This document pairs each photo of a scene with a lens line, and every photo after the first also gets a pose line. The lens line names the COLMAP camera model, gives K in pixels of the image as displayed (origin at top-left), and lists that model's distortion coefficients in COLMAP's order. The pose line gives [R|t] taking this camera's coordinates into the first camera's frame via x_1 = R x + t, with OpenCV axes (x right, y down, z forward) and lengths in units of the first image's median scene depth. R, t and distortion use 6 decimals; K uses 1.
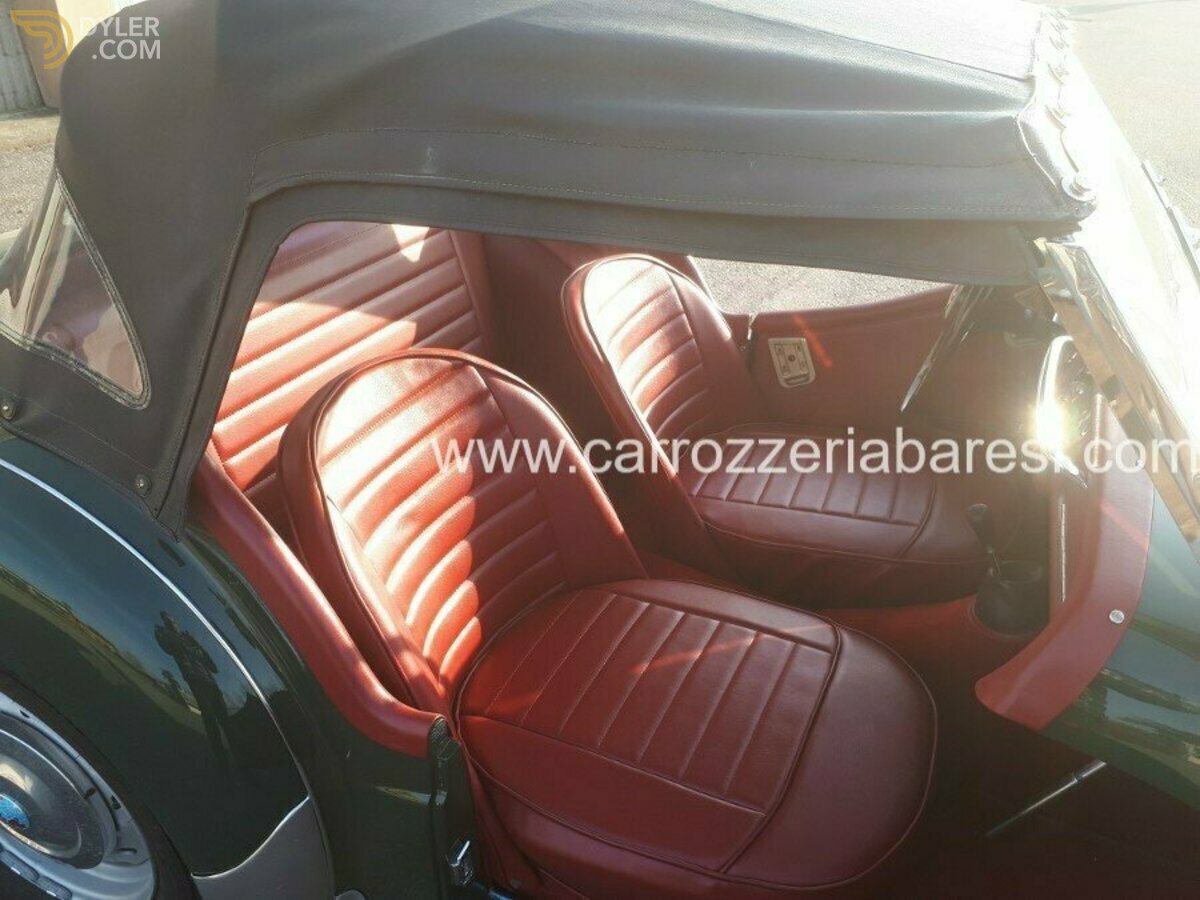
lens RADIAL K [[987.4, 0, 612.1], [0, 987.4, 449.6], [0, 0, 1]] dist [0.038016, -0.040725]
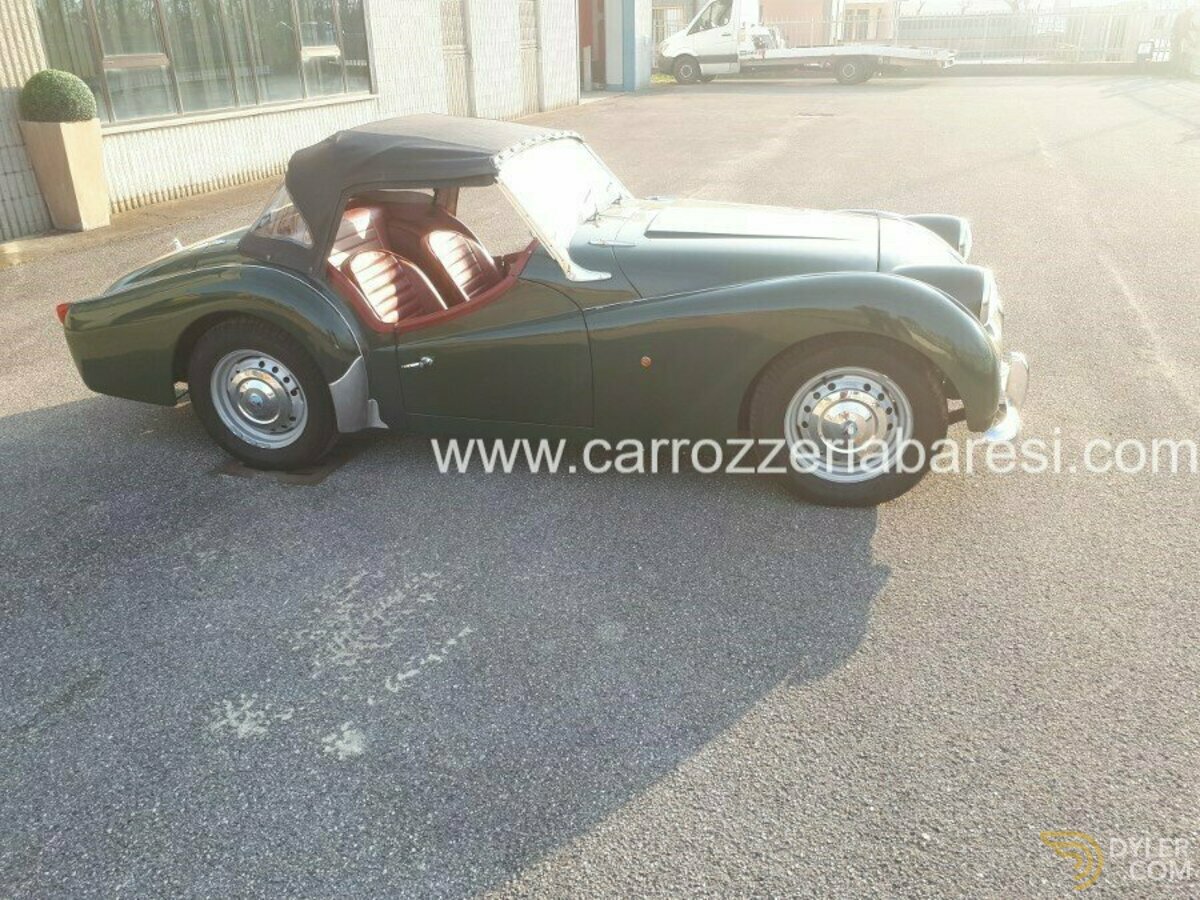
lens RADIAL K [[987.4, 0, 612.1], [0, 987.4, 449.6], [0, 0, 1]] dist [0.038016, -0.040725]
pose [[0.987045, -0.113345, 0.113558, 0.077261], [0.123960, 0.988084, -0.091232, 0.597762], [-0.101864, 0.104127, 0.989334, -1.398423]]
